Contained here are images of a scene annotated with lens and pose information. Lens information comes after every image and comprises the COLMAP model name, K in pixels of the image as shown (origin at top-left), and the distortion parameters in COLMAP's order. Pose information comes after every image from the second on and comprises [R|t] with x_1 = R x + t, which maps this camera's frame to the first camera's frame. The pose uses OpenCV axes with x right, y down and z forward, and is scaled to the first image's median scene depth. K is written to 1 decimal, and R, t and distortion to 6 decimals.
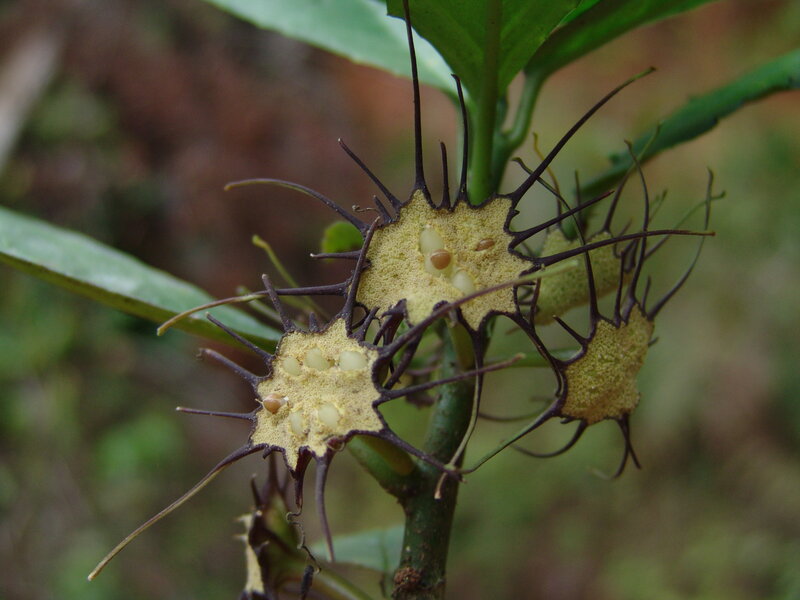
lens RADIAL K [[1113.9, 0, 400.0], [0, 1113.9, 300.0], [0, 0, 1]] dist [-0.109261, -0.004744]
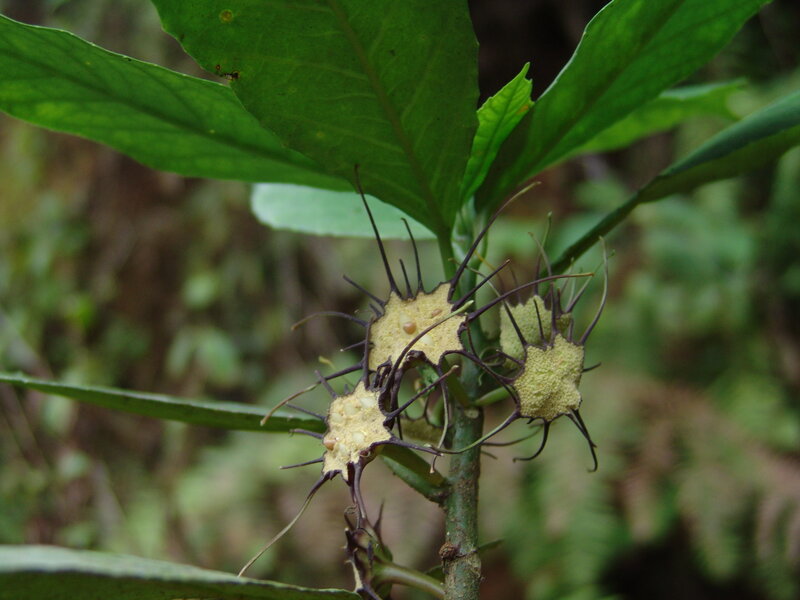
lens RADIAL K [[1113.9, 0, 400.0], [0, 1113.9, 300.0], [0, 0, 1]] dist [-0.109261, -0.004744]
pose [[0.953431, -0.241202, -0.181081, 0.311115], [0.195064, 0.951038, -0.239741, 0.294335], [0.230041, 0.193254, 0.953800, -0.507087]]
